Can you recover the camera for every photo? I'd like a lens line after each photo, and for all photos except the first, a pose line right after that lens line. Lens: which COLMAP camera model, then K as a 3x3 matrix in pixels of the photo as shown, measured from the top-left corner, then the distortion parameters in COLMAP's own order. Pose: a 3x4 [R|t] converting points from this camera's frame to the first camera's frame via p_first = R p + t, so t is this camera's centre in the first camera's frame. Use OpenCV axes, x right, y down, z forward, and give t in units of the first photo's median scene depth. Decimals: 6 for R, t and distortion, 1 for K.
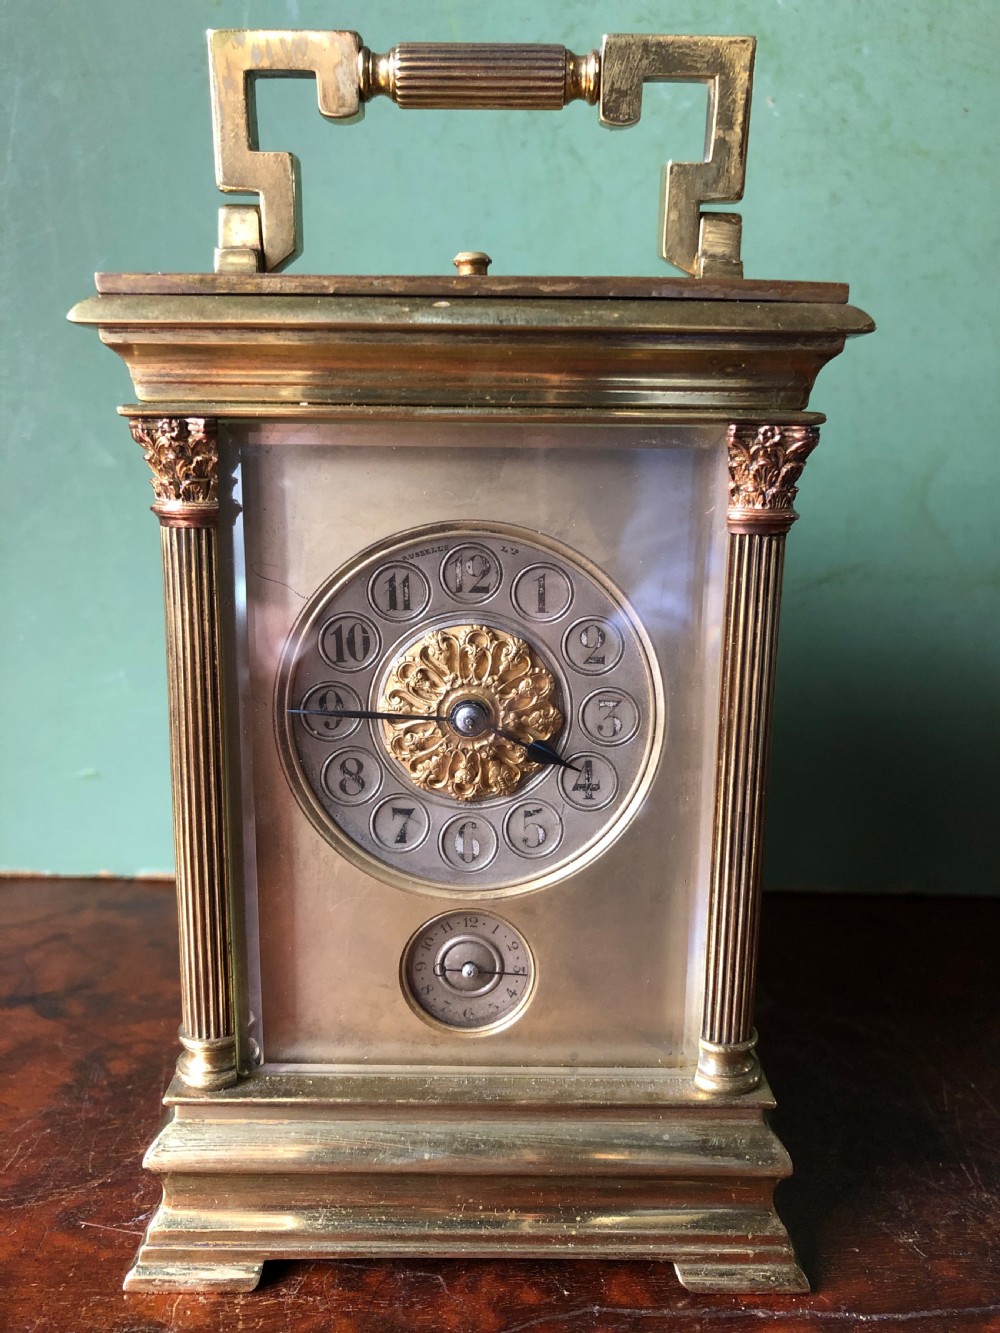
lens RADIAL K [[1114.0, 0, 500.0], [0, 1114.0, 666.5], [0, 0, 1]] dist [0.028979, -0.005563]
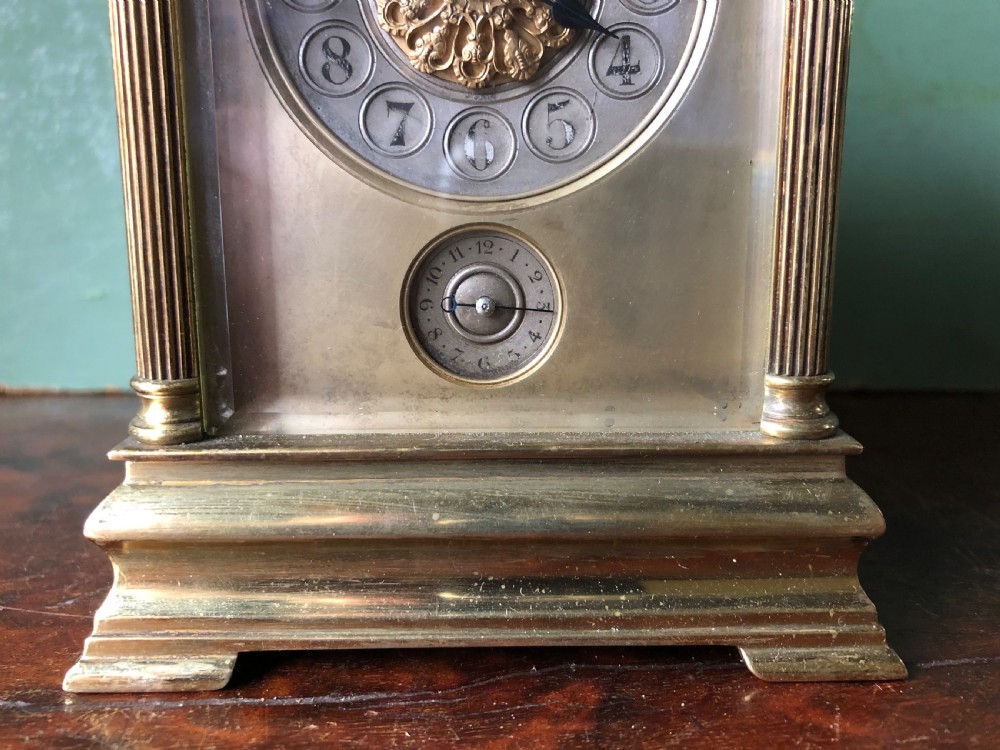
lens RADIAL K [[797.0, 0, 501.3], [0, 797.0, 343.3], [0, 0, 1]] dist [0.039261, -0.096718]
pose [[0.999844, -0.016753, 0.005611, -0.019034], [0.016864, 0.999651, -0.020341, 0.322945], [-0.005268, 0.020432, 0.999777, 0.420437]]
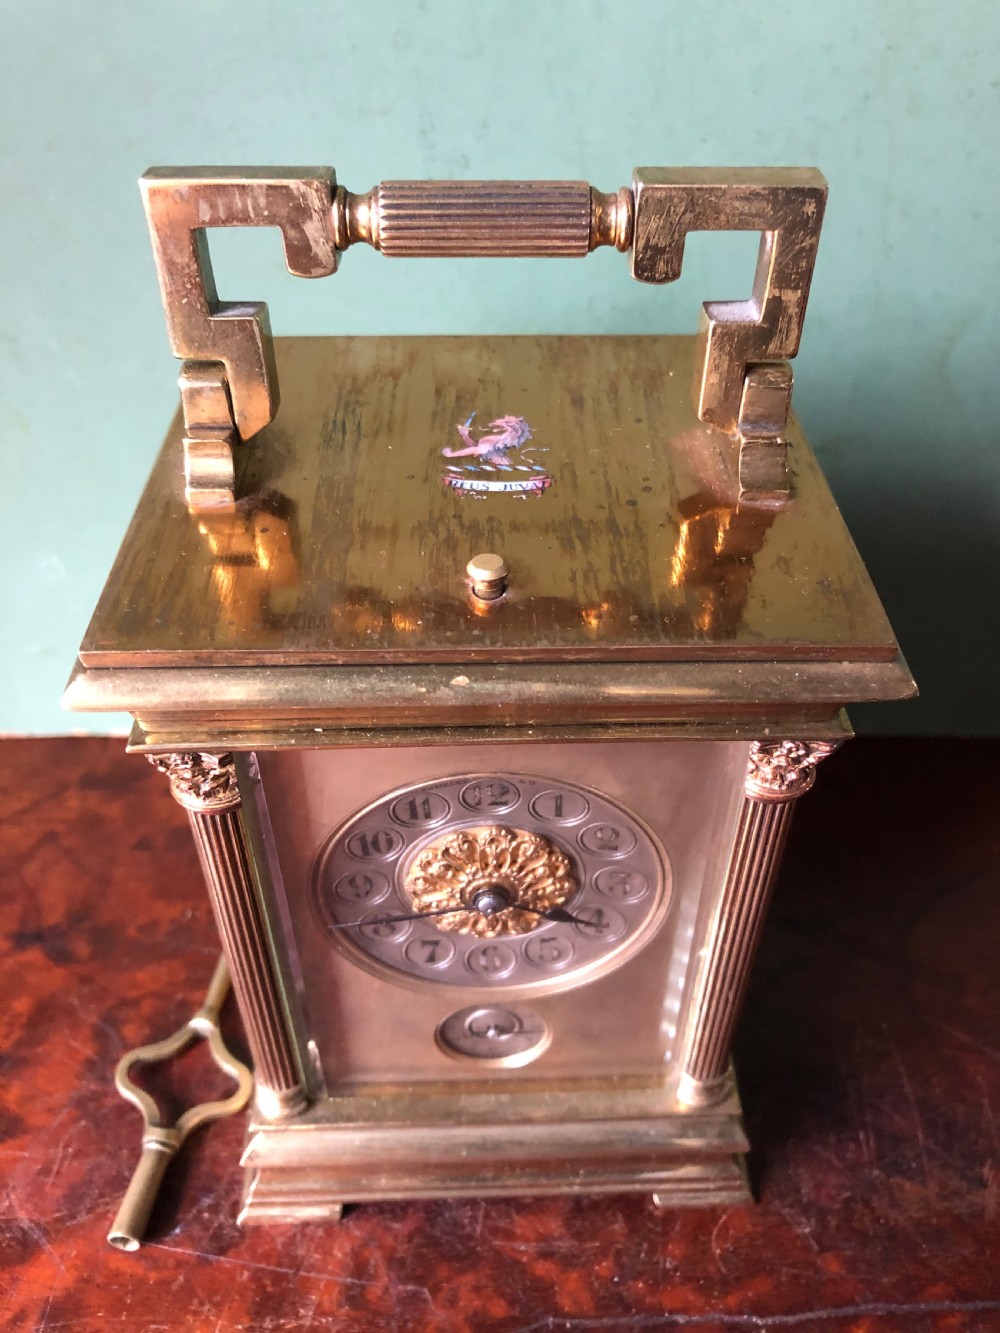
lens RADIAL K [[1109.1, 0, 508.7], [0, 1109.1, 651.7], [0, 0, 1]] dist [0.001638, -0.010190]
pose [[0.999615, -0.023551, 0.014655, -0.019657], [0.013585, 0.876298, 0.481577, -0.665087], [-0.024184, -0.481193, 0.876281, 0.172175]]
